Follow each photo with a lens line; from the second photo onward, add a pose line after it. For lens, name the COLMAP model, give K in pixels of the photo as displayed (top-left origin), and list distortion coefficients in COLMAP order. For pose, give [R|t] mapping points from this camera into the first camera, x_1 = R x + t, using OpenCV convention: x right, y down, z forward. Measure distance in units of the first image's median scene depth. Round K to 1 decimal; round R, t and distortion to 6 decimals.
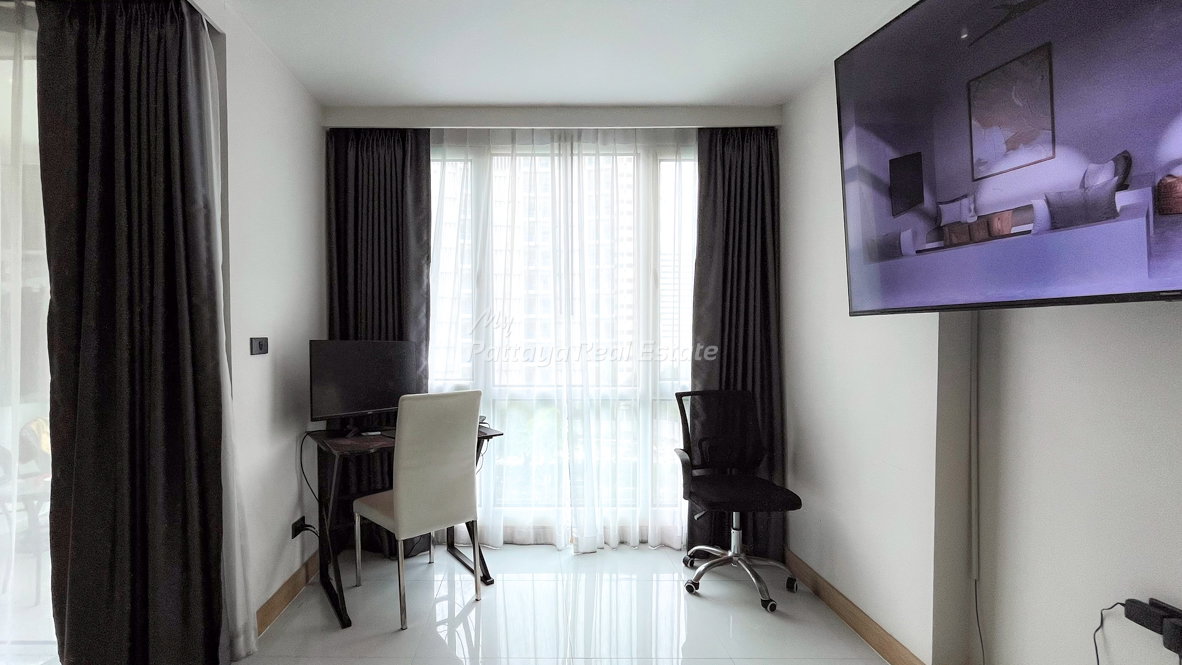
lens RADIAL K [[463.4, 0, 595.1], [0, 463.4, 325.9], [0, 0, 1]] dist [0.001027, -0.000014]
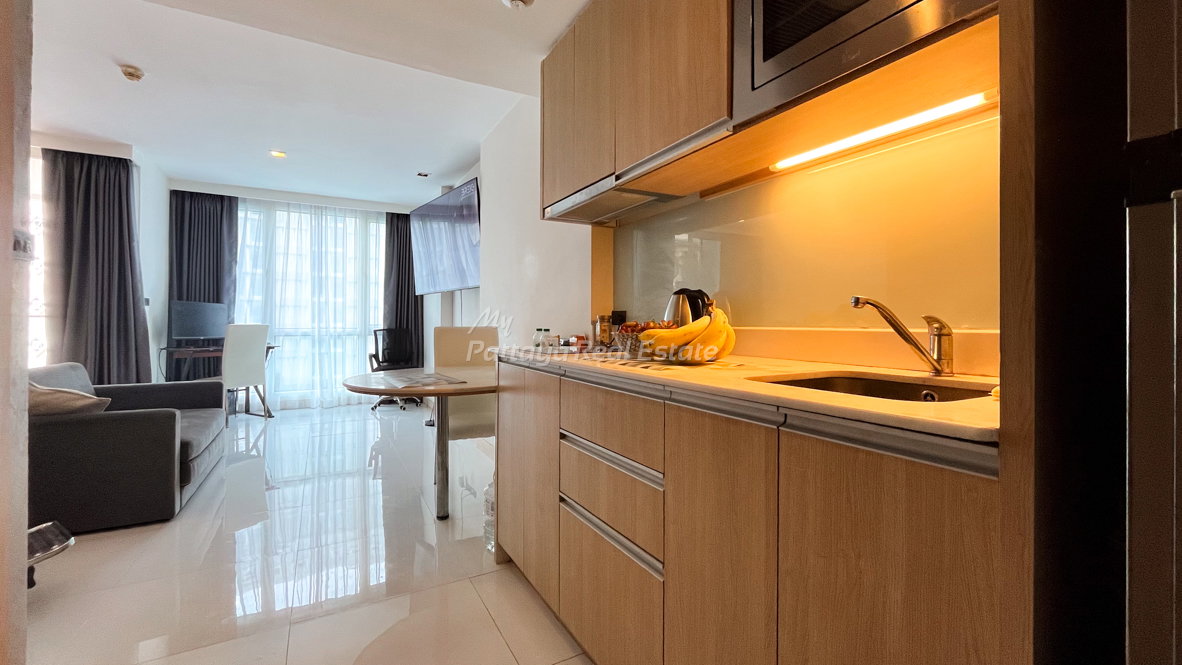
lens RADIAL K [[463.4, 0, 595.1], [0, 463.4, 325.9], [0, 0, 1]] dist [0.001027, -0.000014]
pose [[0.913767, 0.006813, 0.406183, 0.232762], [-0.003292, 0.999951, -0.009366, 0.139107], [-0.406226, 0.007221, 0.913744, -1.403748]]
